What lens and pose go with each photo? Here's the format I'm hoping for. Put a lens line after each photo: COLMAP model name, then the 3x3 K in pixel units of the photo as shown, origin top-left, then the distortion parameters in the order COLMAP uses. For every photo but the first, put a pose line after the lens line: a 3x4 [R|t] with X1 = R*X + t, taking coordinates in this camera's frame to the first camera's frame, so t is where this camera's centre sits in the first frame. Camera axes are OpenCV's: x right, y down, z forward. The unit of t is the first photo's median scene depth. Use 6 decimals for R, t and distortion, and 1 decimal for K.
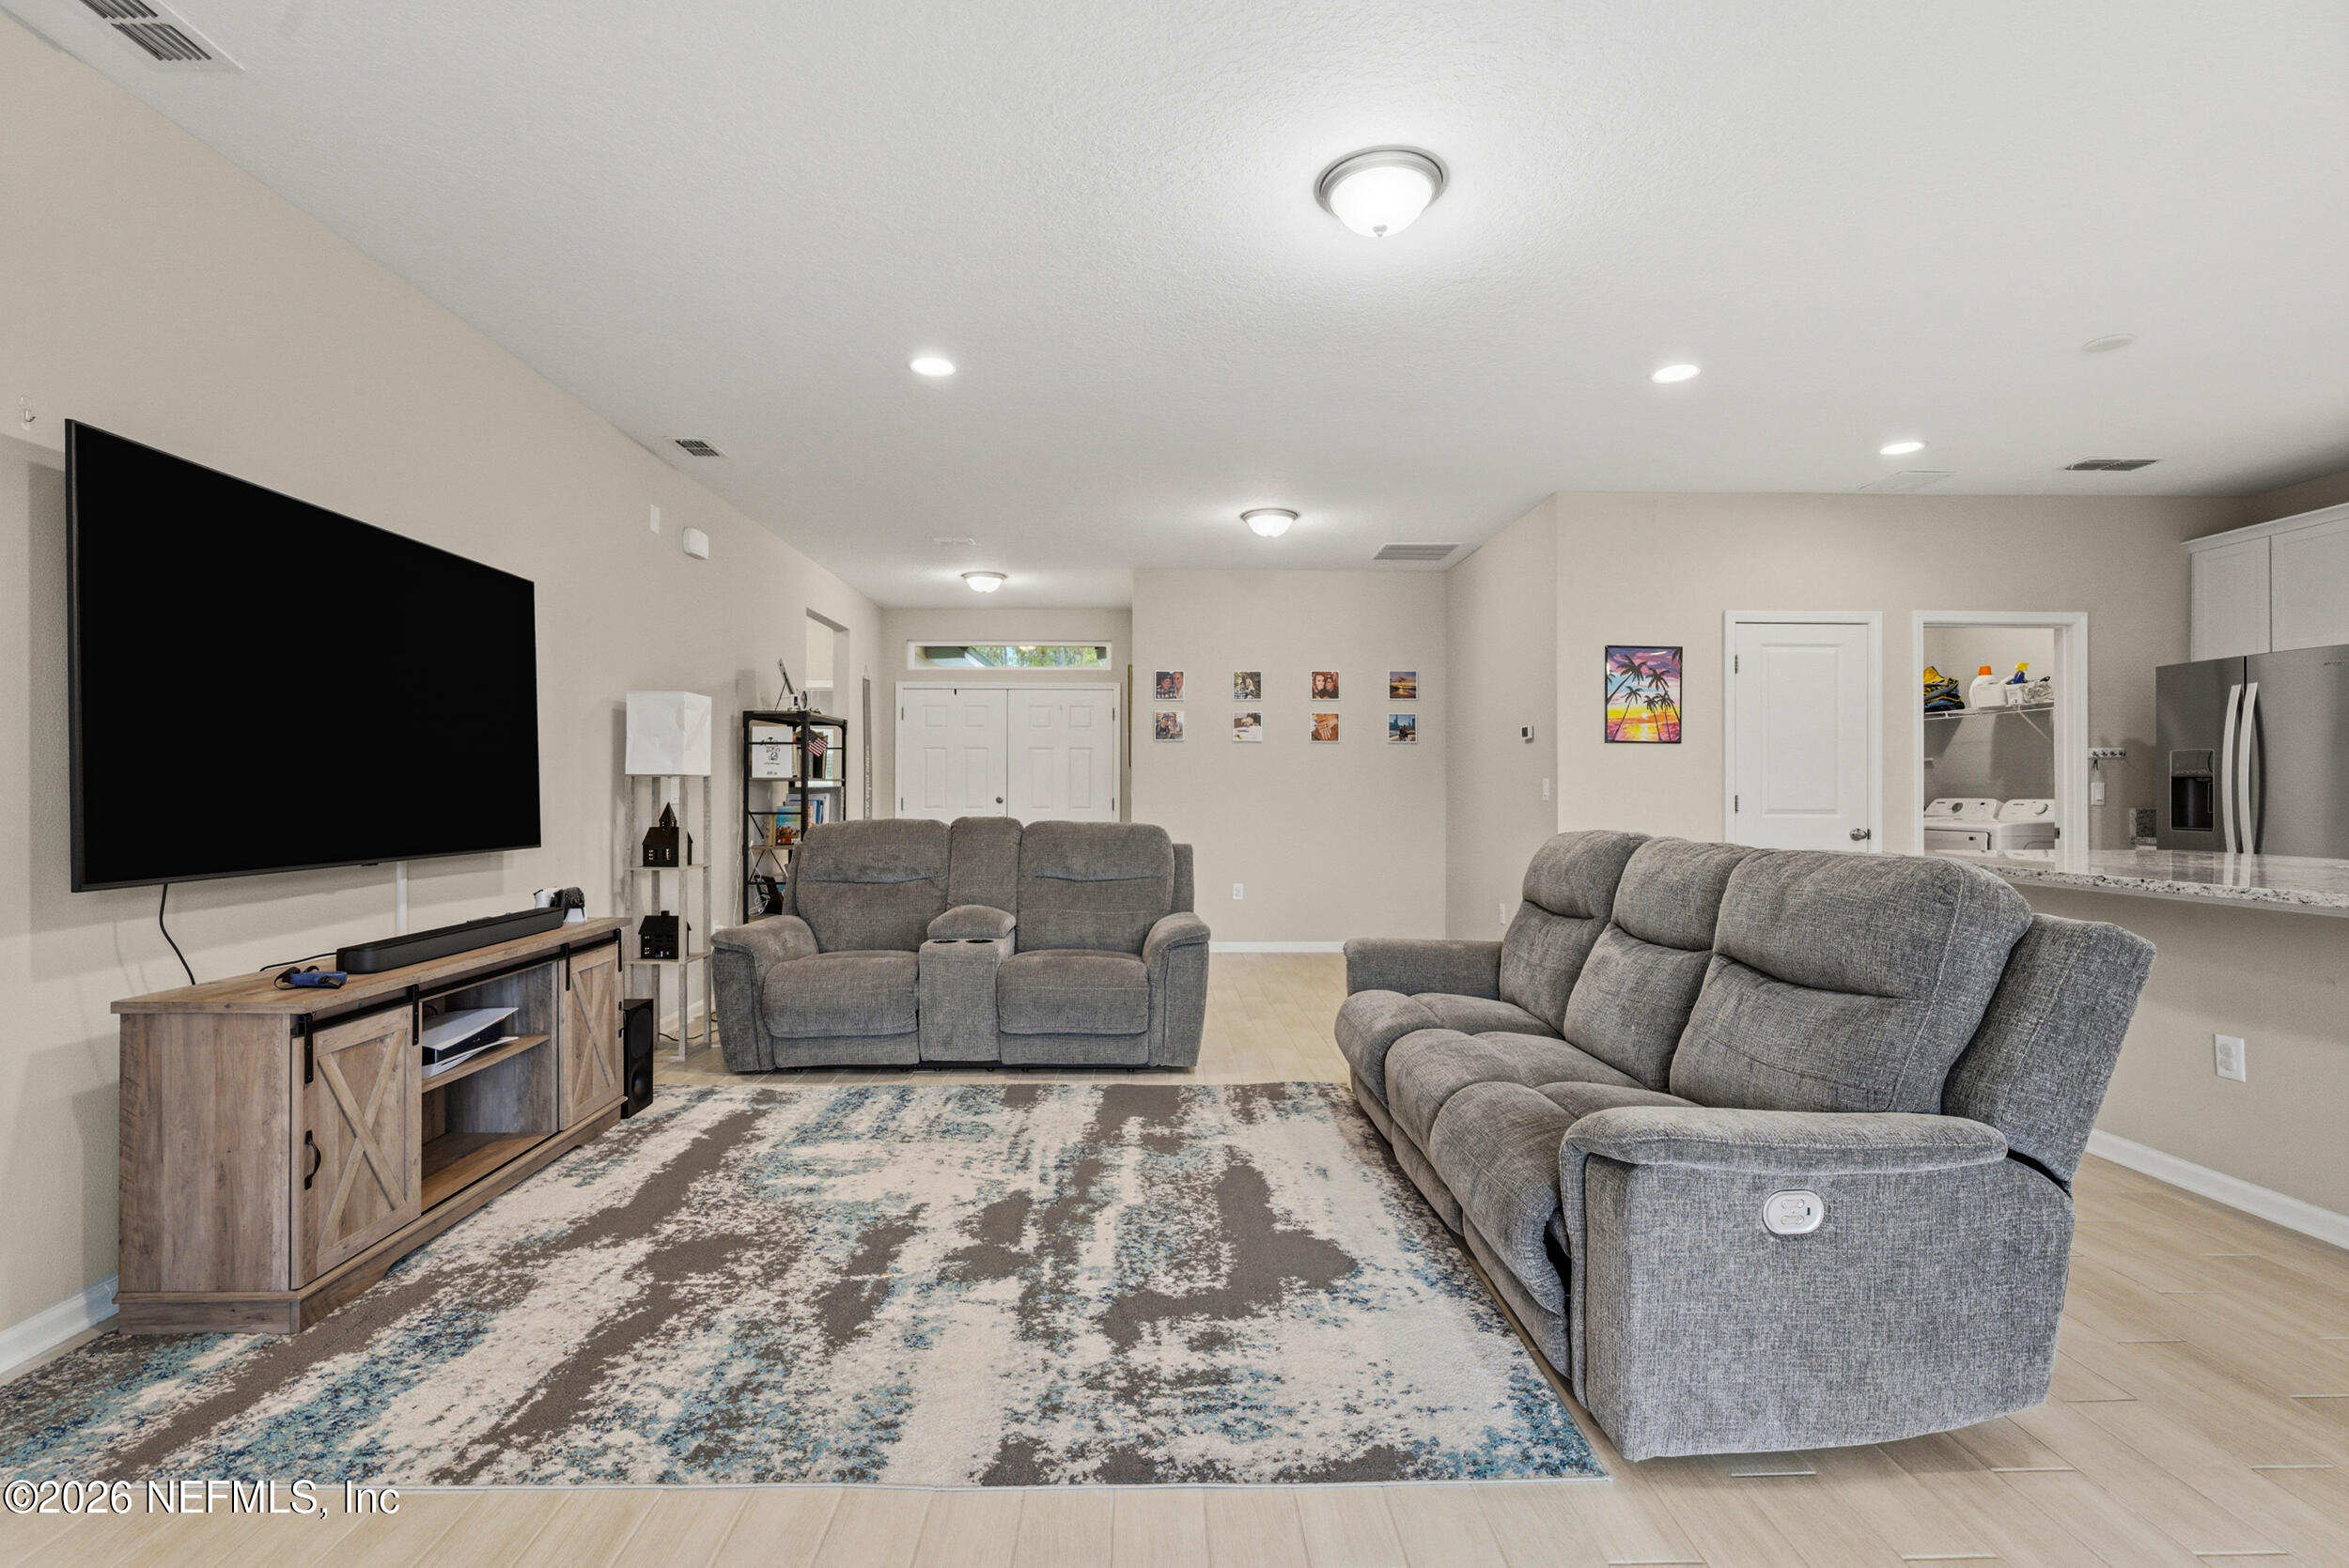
lens RADIAL K [[1042.3, 0, 1174.5], [0, 1042.3, 784.0], [0, 0, 1]] dist [-0.016058, 0.000268]
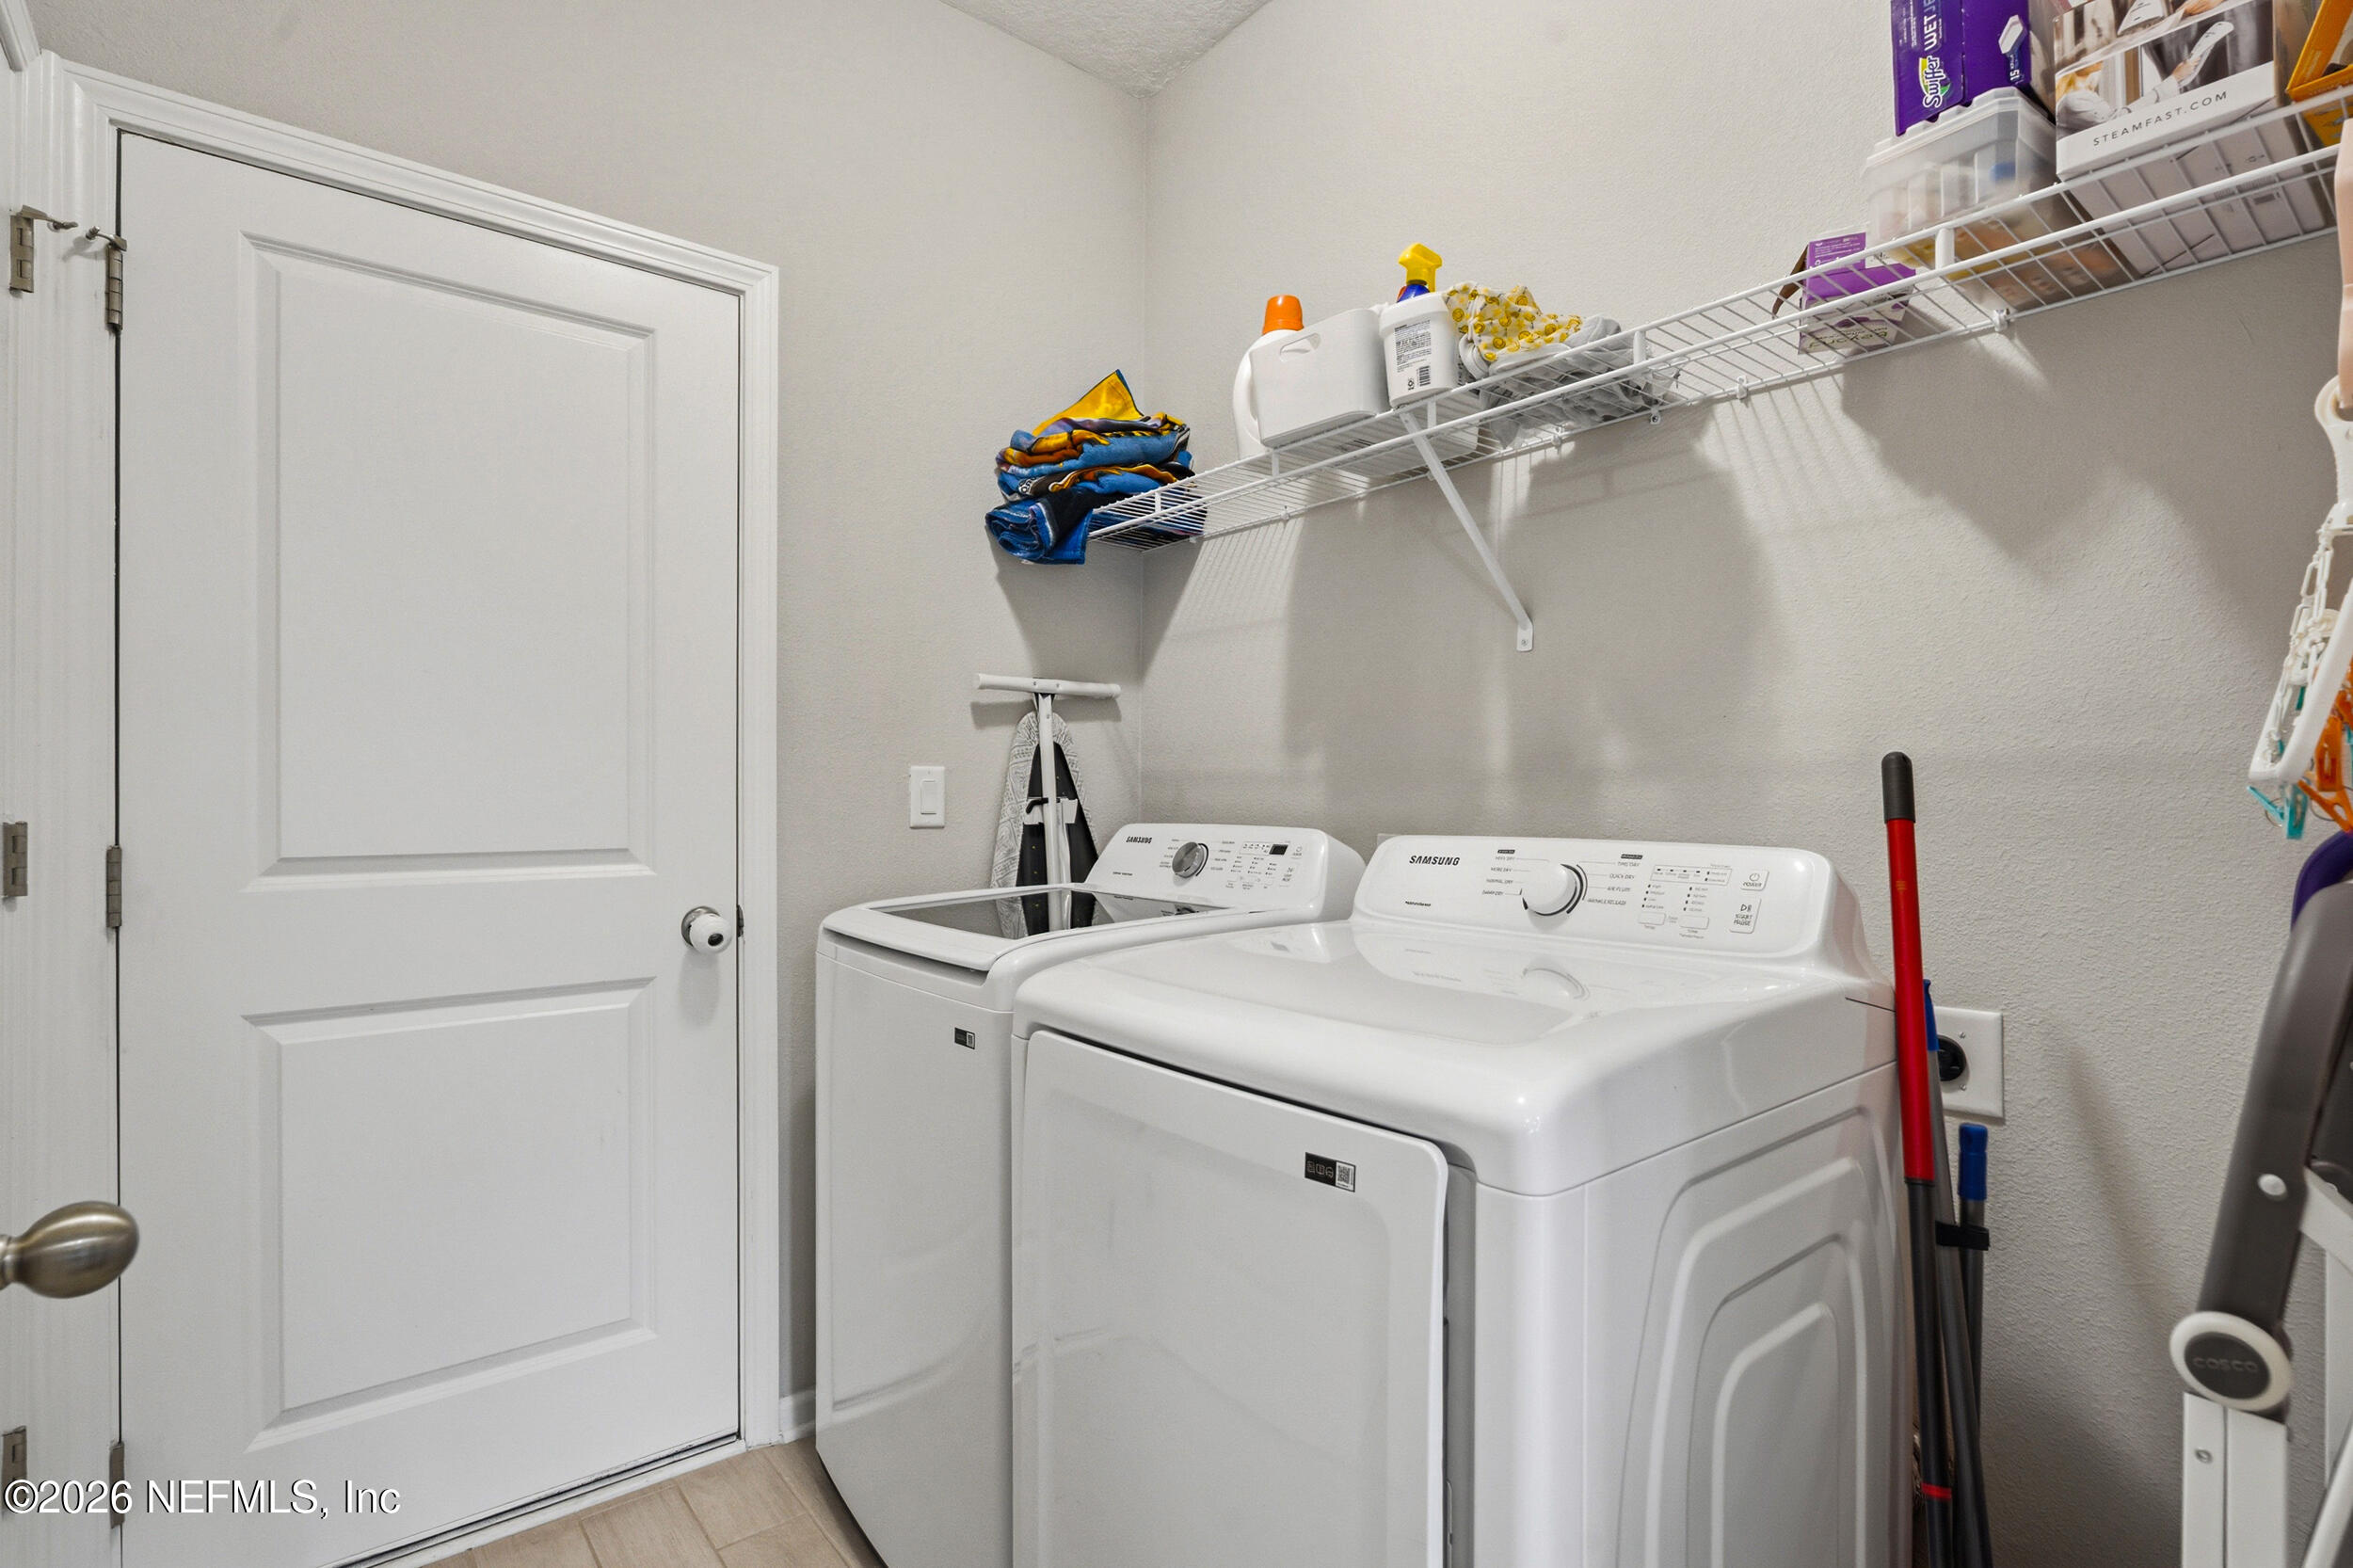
lens RADIAL K [[1044.2, 0, 1176.5], [0, 1044.2, 784.0], [0, 0, 1]] dist [-0.016058, 0.000268]
pose [[0.794411, 0.000749, 0.607381, 0.612811], [-0.002666, 0.999994, 0.002255, 0.003176], [-0.607375, -0.003411, 0.794408, 0.816415]]
